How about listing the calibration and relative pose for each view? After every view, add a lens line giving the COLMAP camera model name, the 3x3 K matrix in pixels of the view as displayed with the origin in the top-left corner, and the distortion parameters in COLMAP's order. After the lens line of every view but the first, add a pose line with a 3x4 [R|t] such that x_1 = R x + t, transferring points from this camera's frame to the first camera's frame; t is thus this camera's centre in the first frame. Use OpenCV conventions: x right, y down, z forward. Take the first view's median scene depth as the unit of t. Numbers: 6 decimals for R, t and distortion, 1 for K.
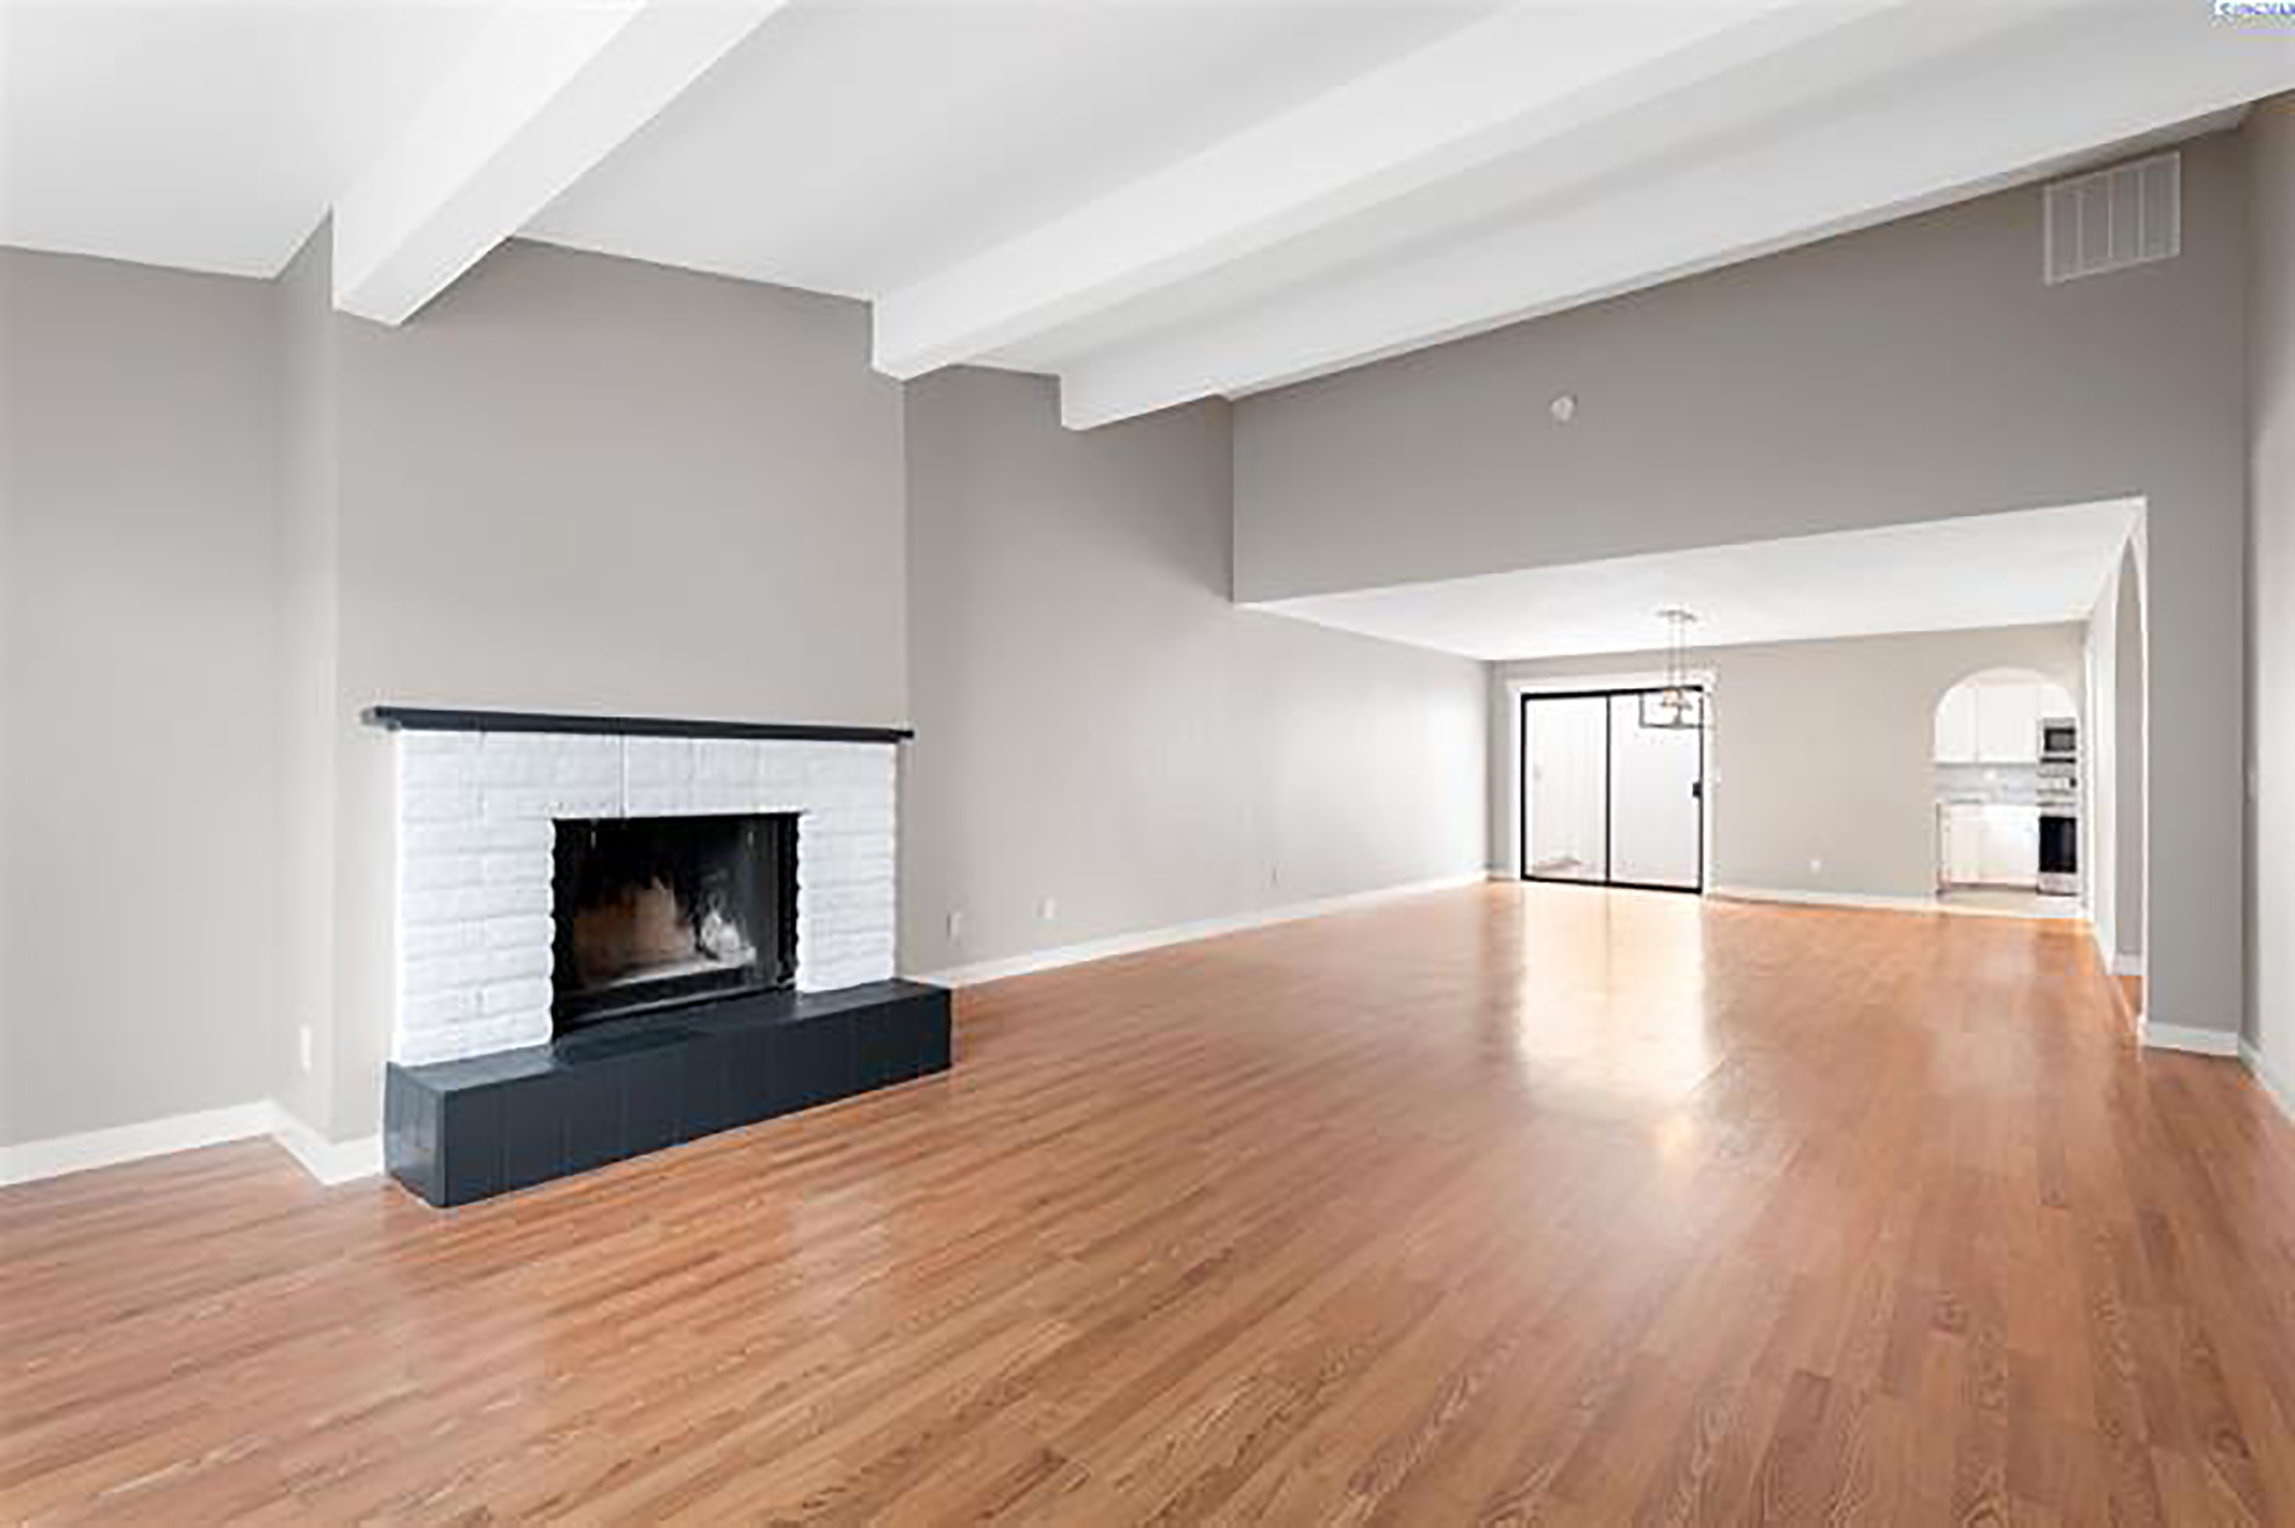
lens RADIAL K [[1047.8, 0, 1150.3], [0, 1047.8, 772.9], [0, 0, 1]] dist [-0.001812, 0.000558]
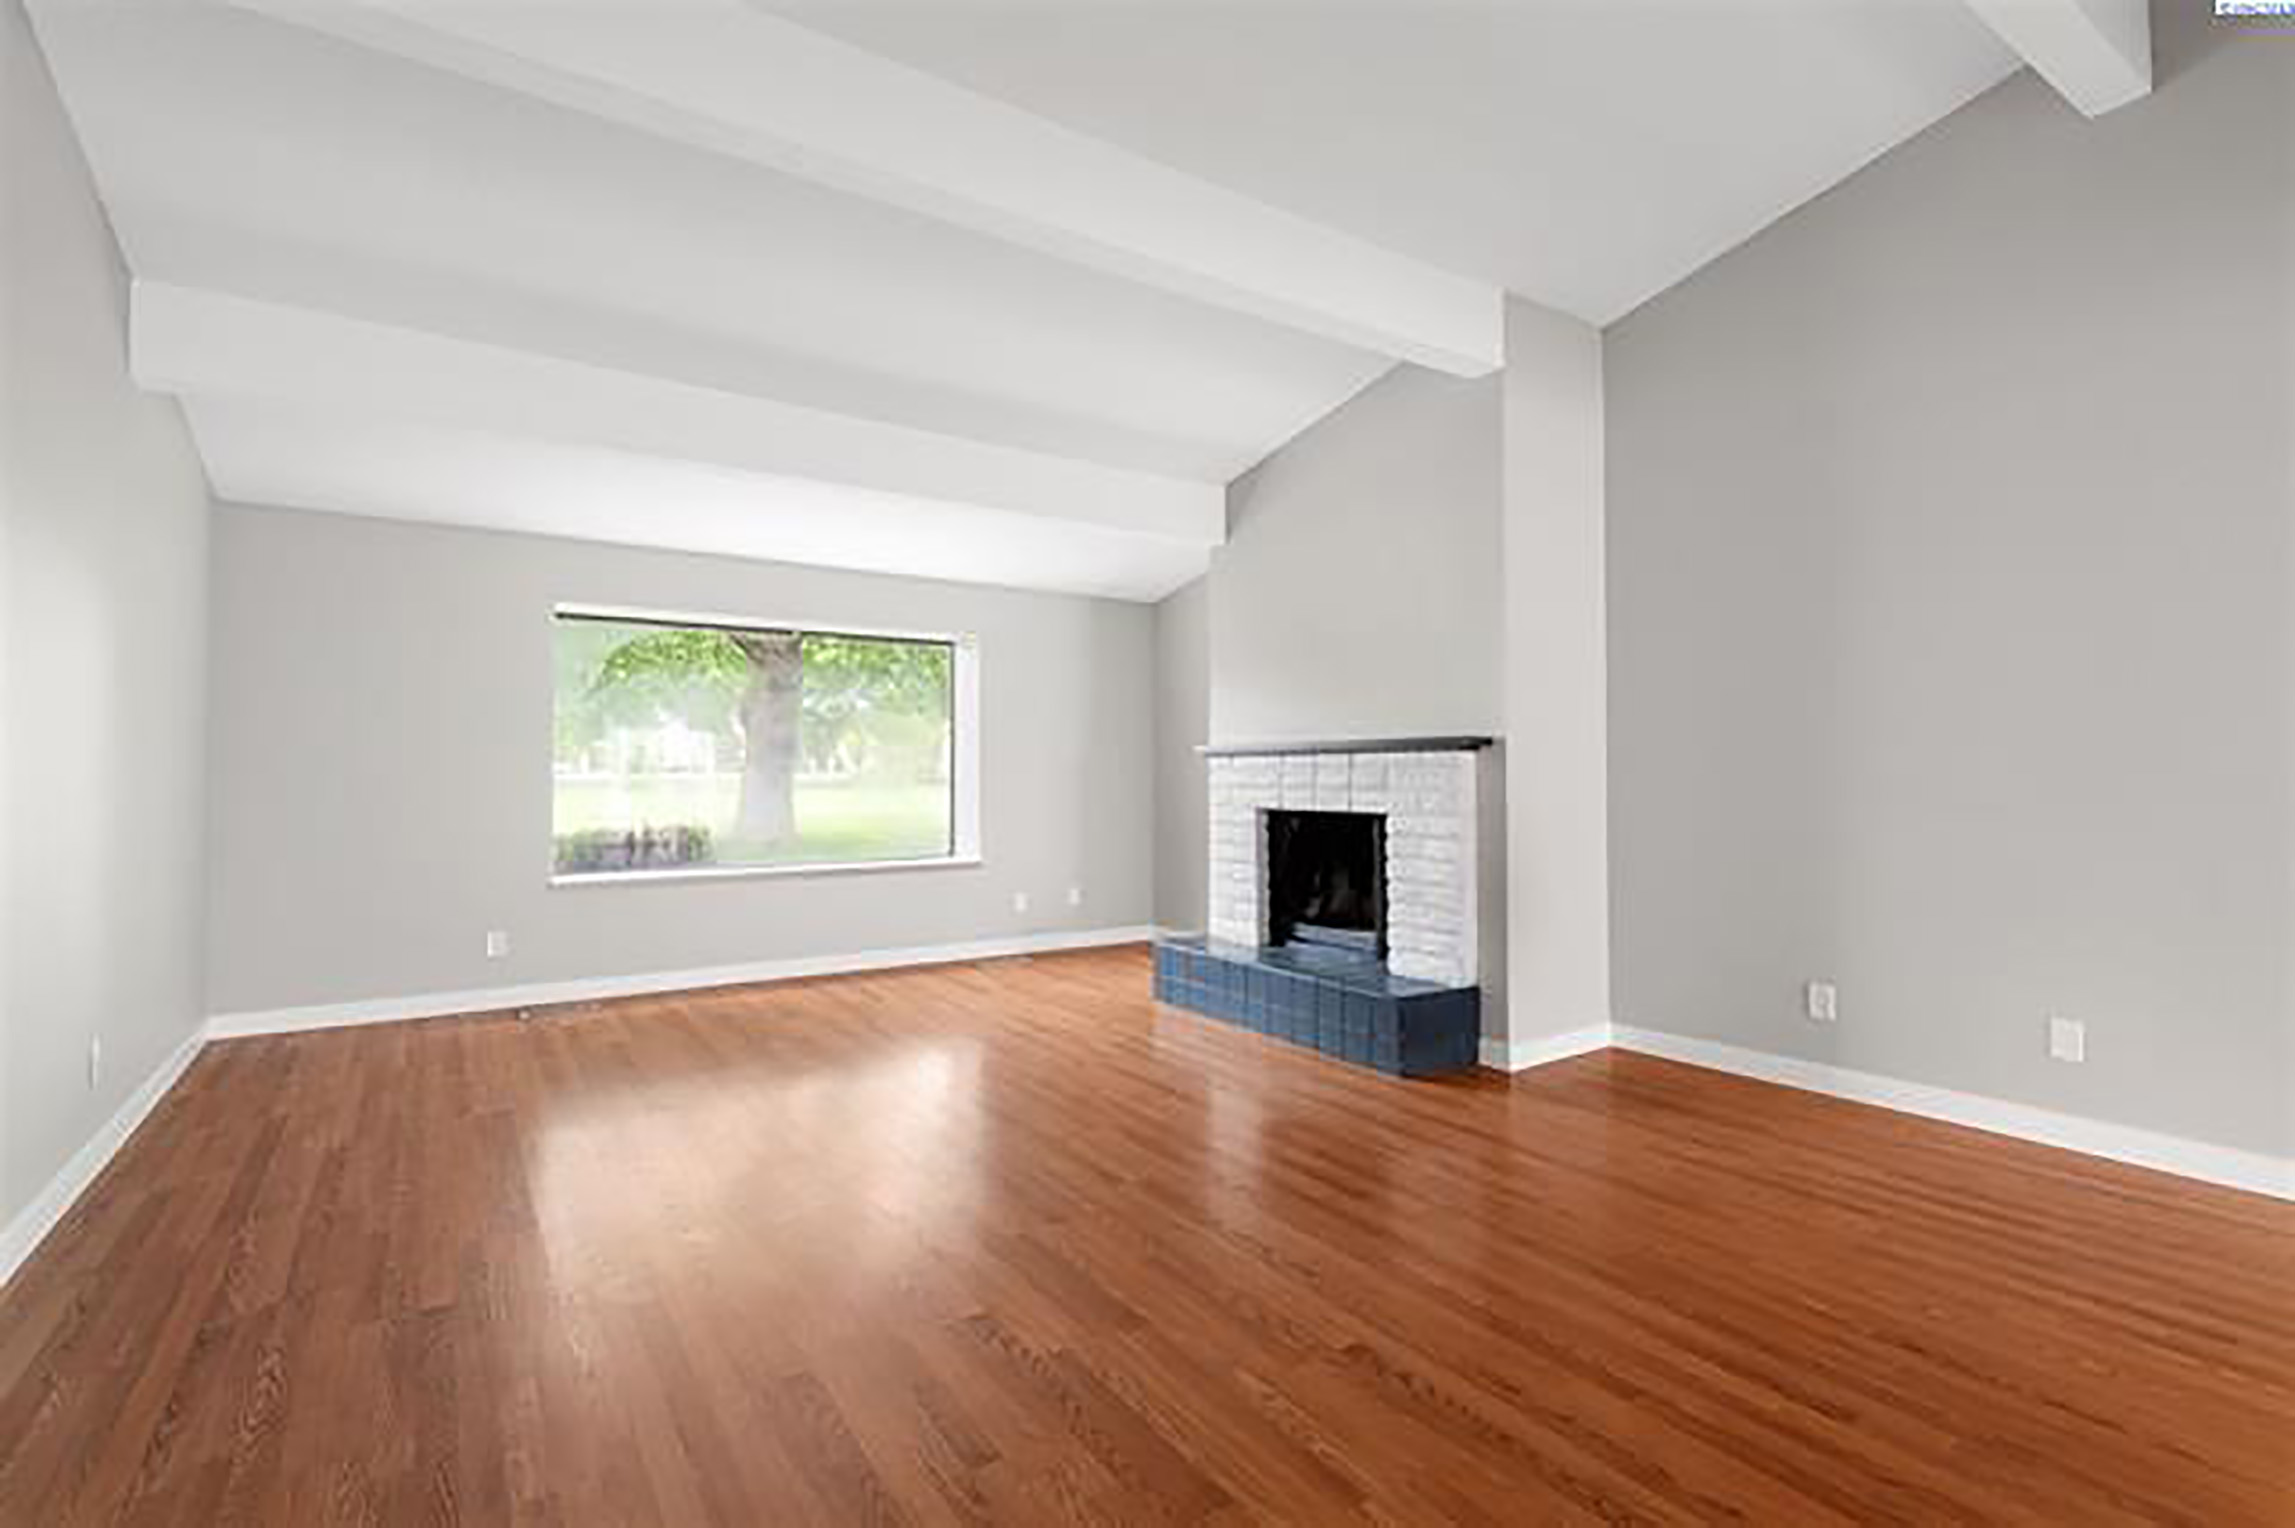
lens RADIAL K [[1047.8, 0, 1135.5], [0, 1047.8, 754.3], [0, 0, 1]] dist [-0.001812, 0.000558]
pose [[-0.286833, -0.024850, -0.957658, 0.856752], [-0.007624, 0.999691, -0.023657, 0.000788], [0.957950, 0.000516, -0.286933, 1.068352]]
